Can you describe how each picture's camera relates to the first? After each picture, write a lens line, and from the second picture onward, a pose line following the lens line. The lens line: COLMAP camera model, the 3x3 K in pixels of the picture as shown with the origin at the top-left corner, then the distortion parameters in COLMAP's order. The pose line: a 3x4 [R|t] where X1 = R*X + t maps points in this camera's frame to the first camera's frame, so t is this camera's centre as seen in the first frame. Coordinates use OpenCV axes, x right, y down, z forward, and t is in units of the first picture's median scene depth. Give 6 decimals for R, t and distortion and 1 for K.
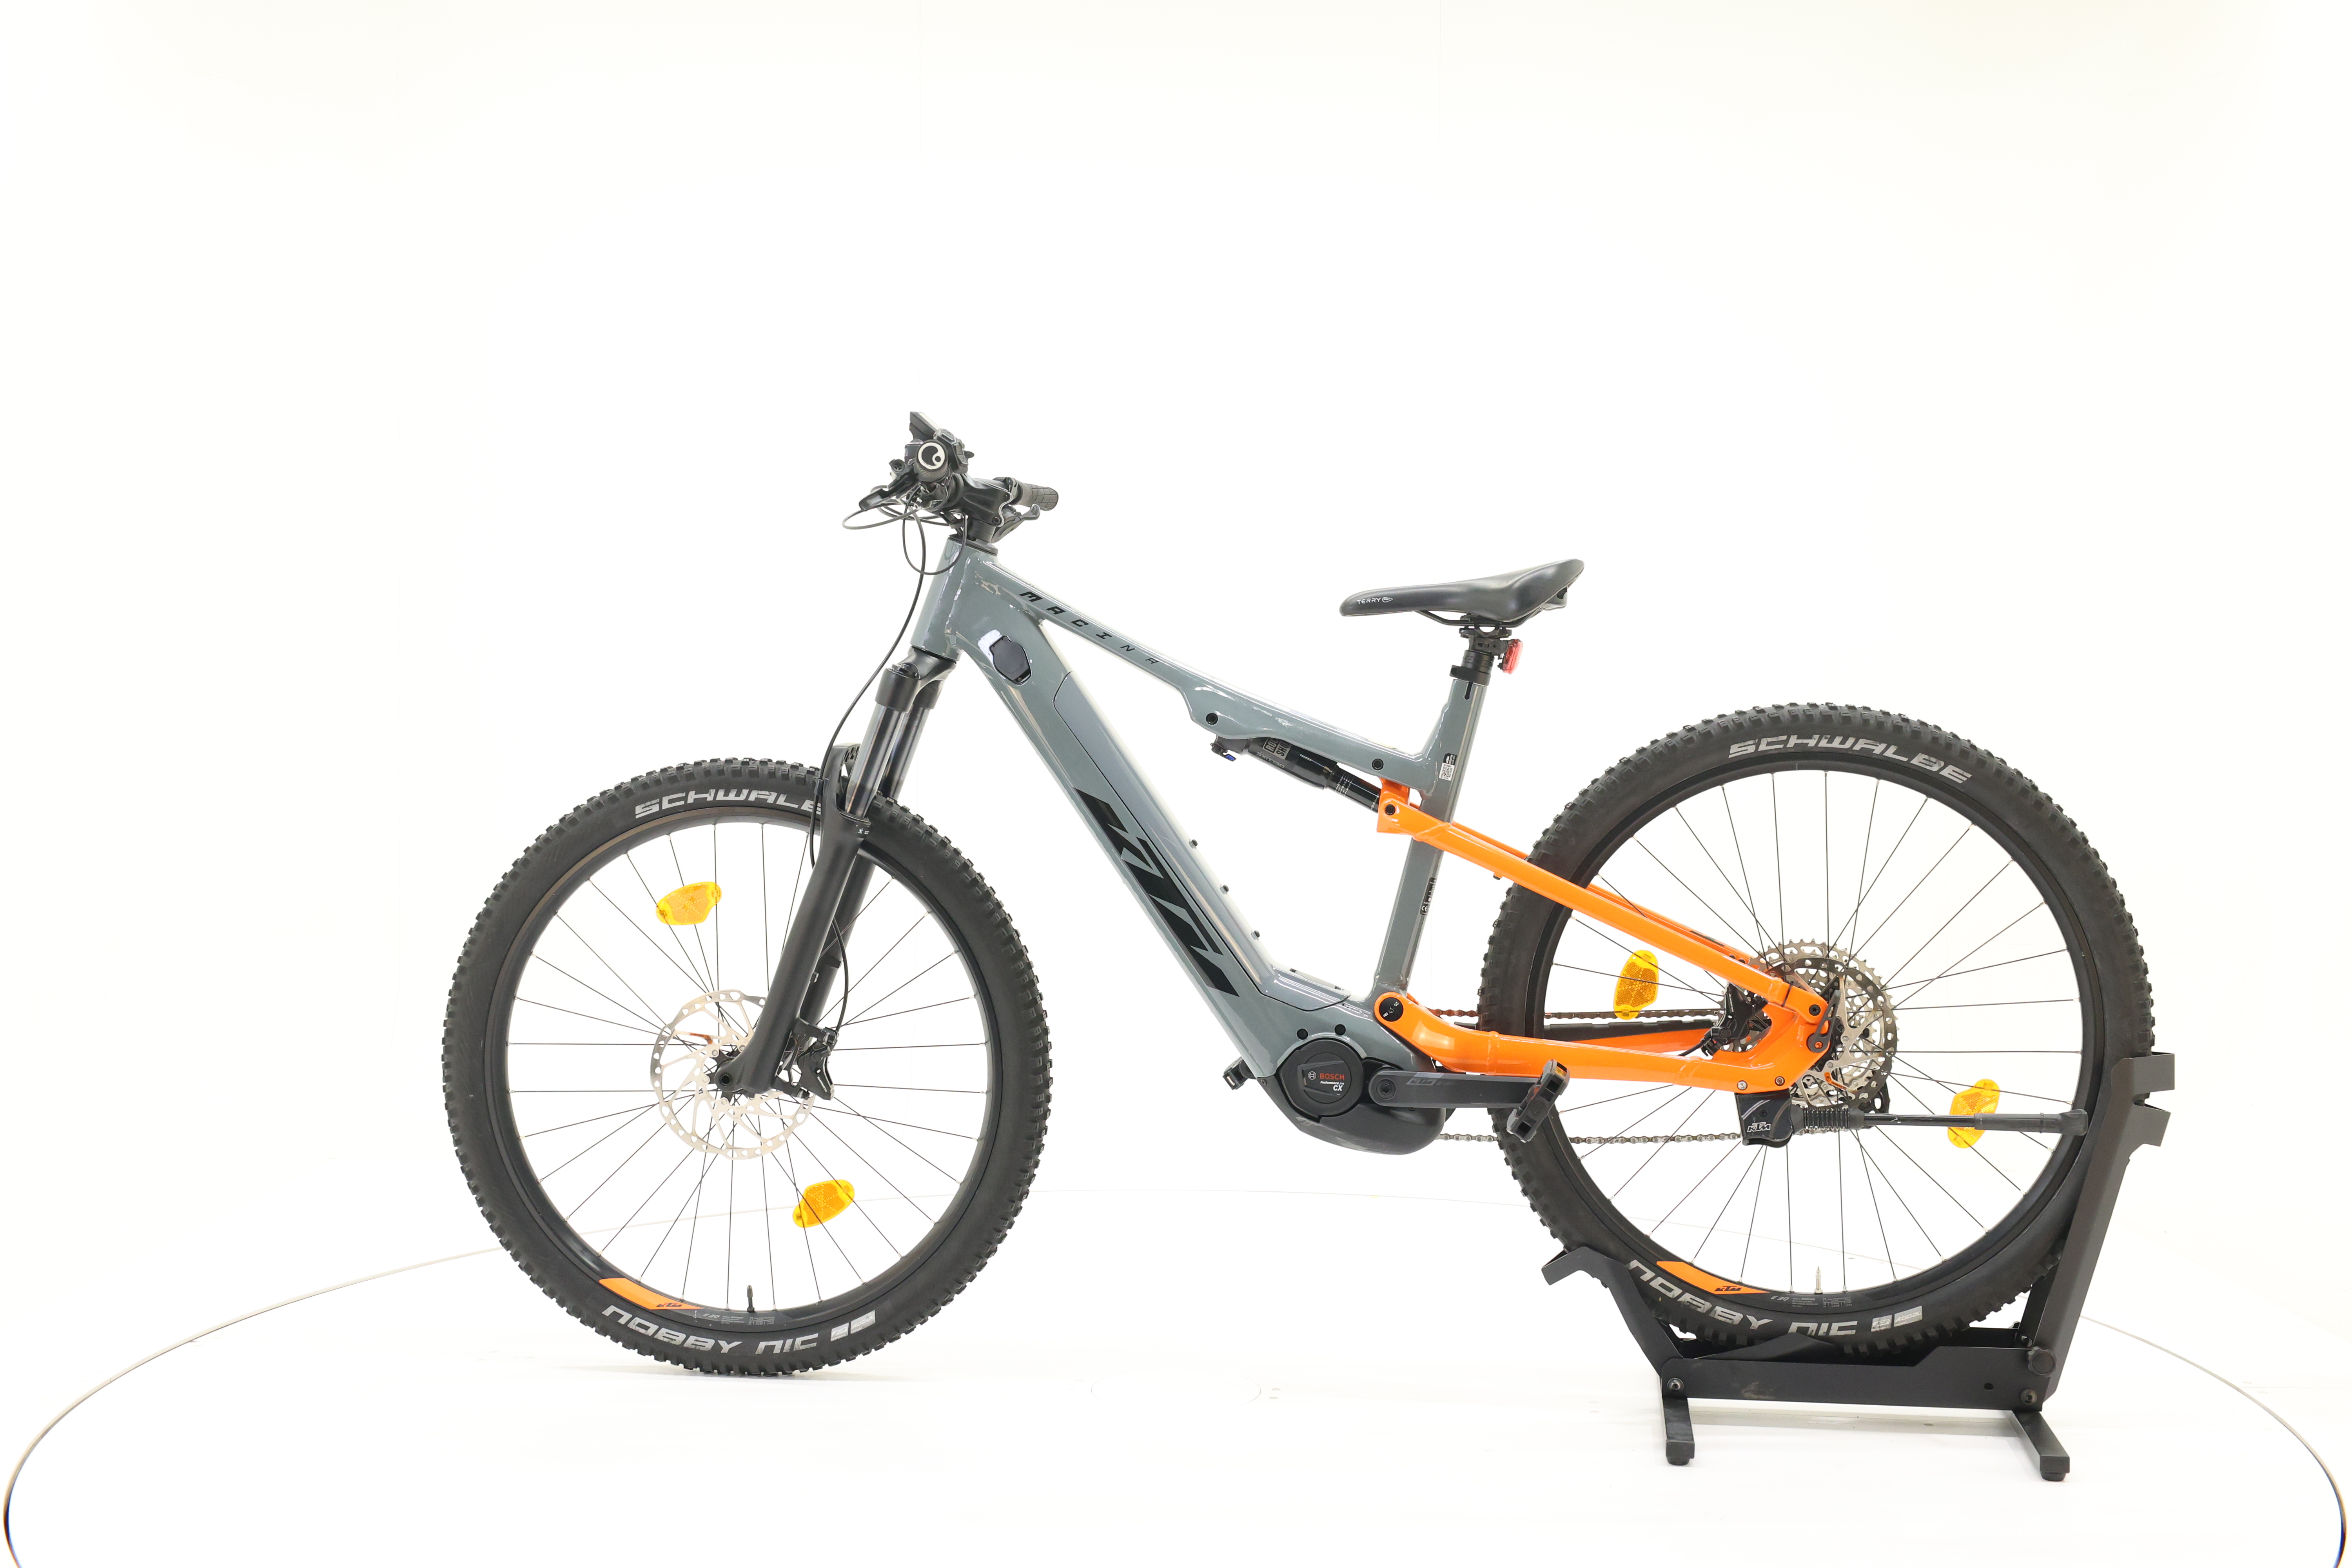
lens RADIAL K [[2529.1, 0, 1175.1], [0, 2529.1, 729.6], [0, 0, 1]] dist [-0.013370, 0.027679]
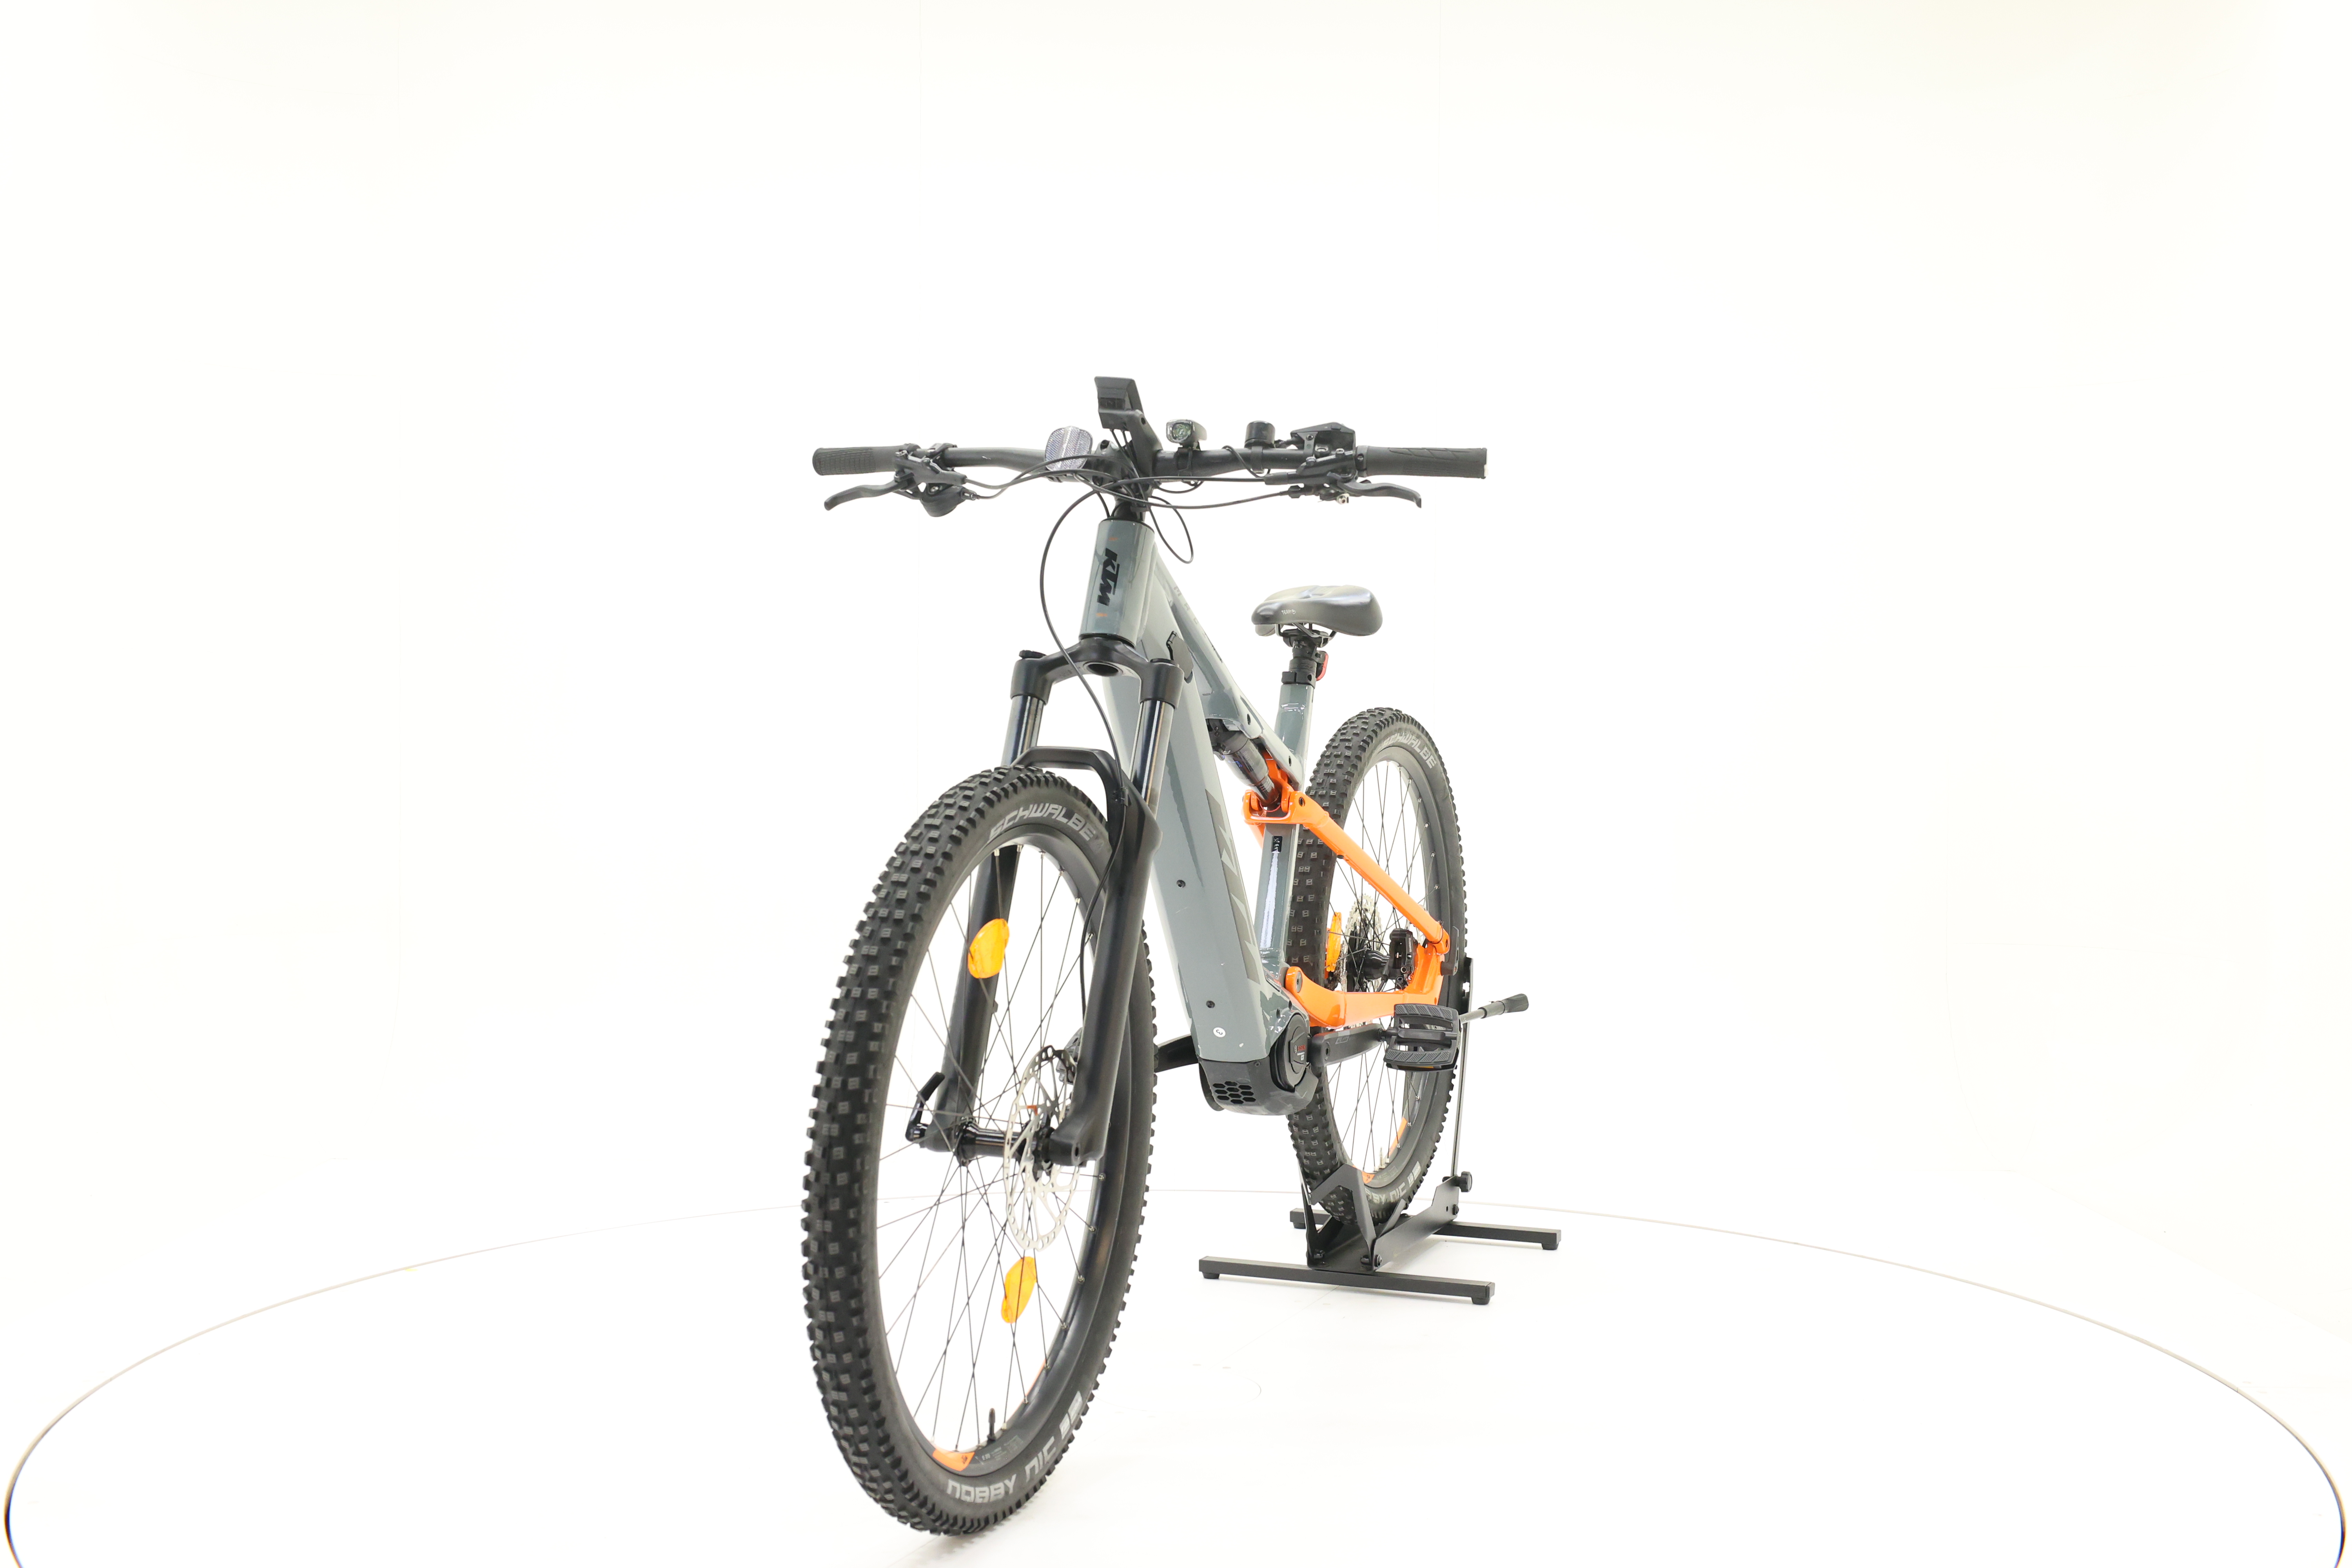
lens RADIAL K [[2529.1, 0, 1175.1], [0, 2529.1, 729.6], [0, 0, 1]] dist [-0.013370, 0.027679]
pose [[0.236697, -0.002897, 0.971579, -1.001055], [-0.001976, 0.999992, 0.003463, -0.003675], [-0.971582, -0.002739, 0.236689, 0.787863]]
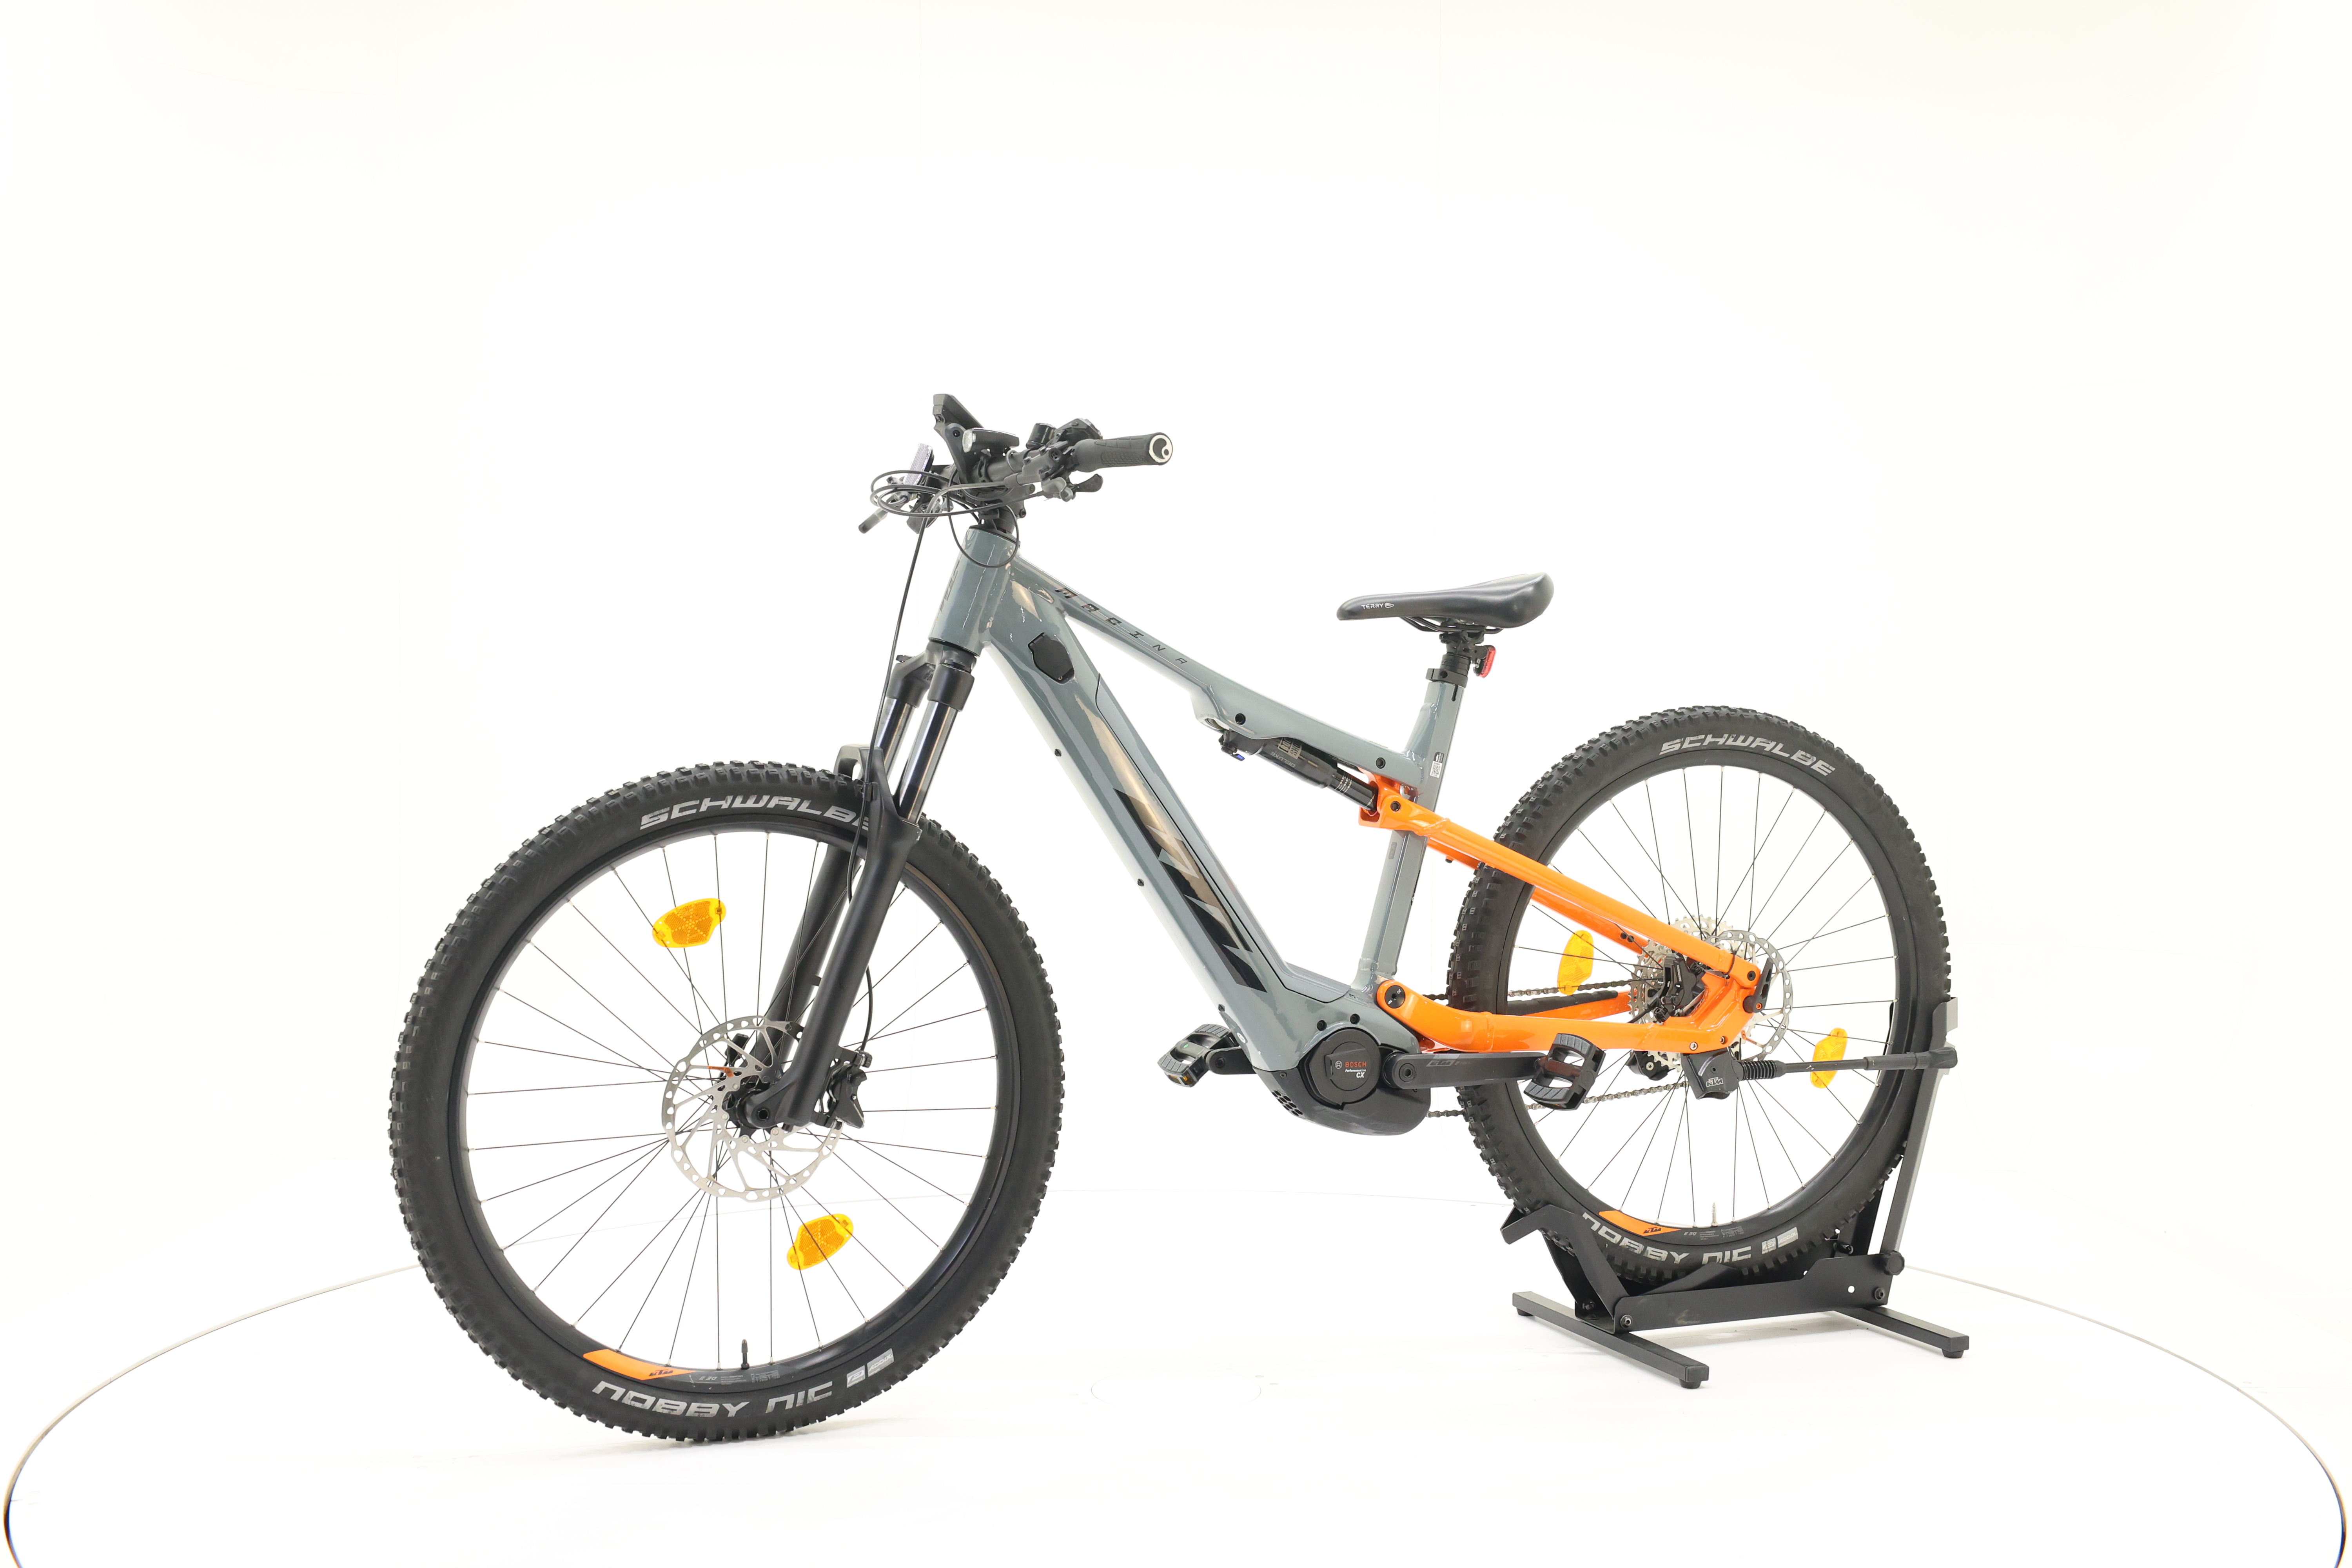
lens RADIAL K [[2529.1, 0, 1175.1], [0, 2529.1, 729.6], [0, 0, 1]] dist [-0.013370, 0.027679]
pose [[0.860926, -0.000474, 0.508730, -0.524355], [-0.000369, 0.999999, 0.001556, -0.001665], [-0.508730, -0.001528, 0.860925, 0.143764]]
